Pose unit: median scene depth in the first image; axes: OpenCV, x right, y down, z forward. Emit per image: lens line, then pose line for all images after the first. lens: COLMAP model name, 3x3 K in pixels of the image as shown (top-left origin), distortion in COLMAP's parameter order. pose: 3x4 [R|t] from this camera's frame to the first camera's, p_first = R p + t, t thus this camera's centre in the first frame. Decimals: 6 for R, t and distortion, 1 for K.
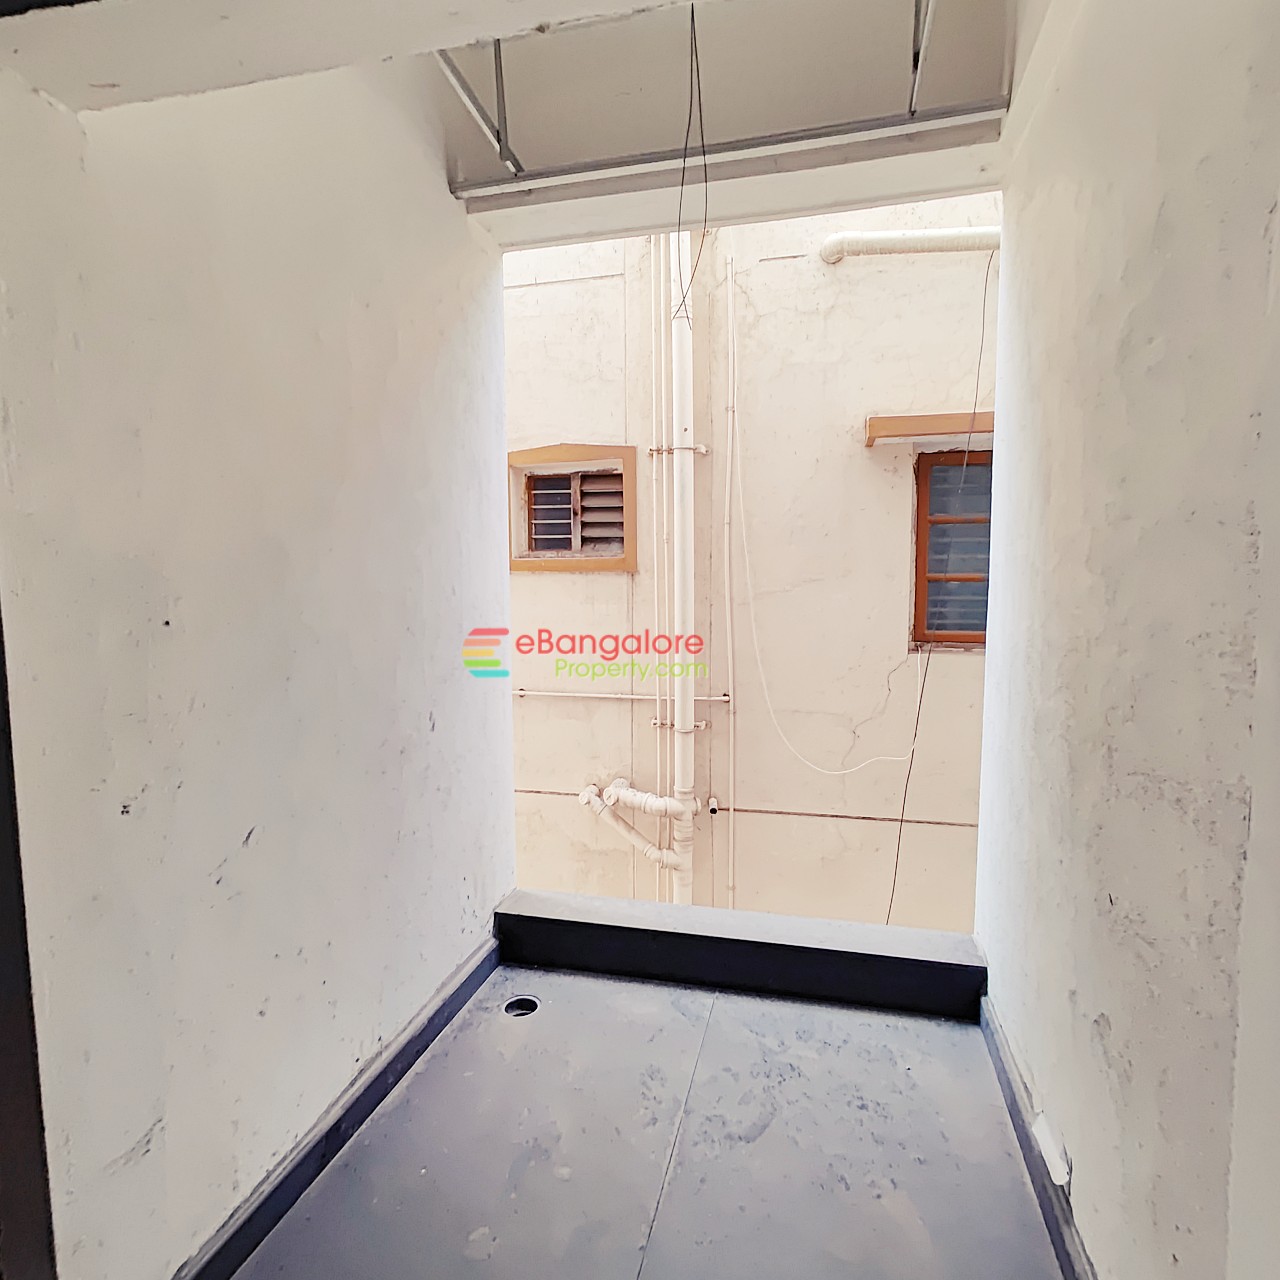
lens RADIAL K [[750.5, 0, 638.5], [0, 750.5, 639.3], [0, 0, 1]] dist [-0.005655, 0.000319]
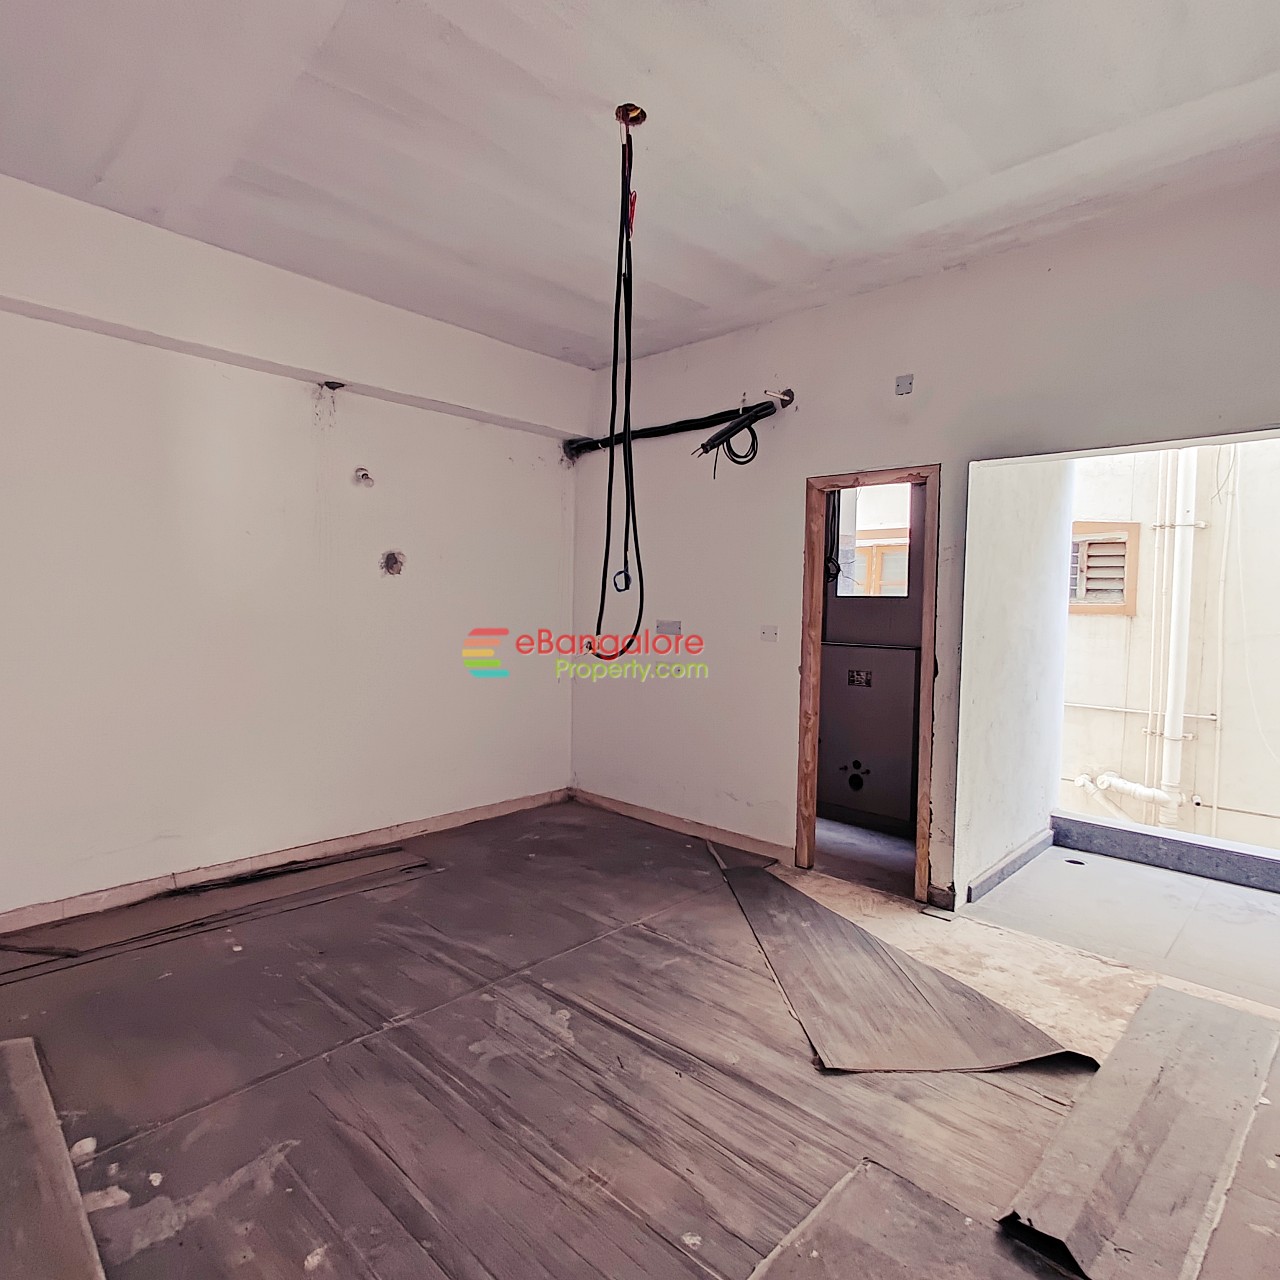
lens RADIAL K [[750.5, 0, 642.2], [0, 750.5, 640.9], [0, 0, 1]] dist [-0.005655, 0.000319]
pose [[0.870342, 0.045170, -0.490372, -0.110523], [-0.063962, 0.997718, -0.021620, 0.039672], [0.488276, 0.050182, 0.871245, -0.580102]]
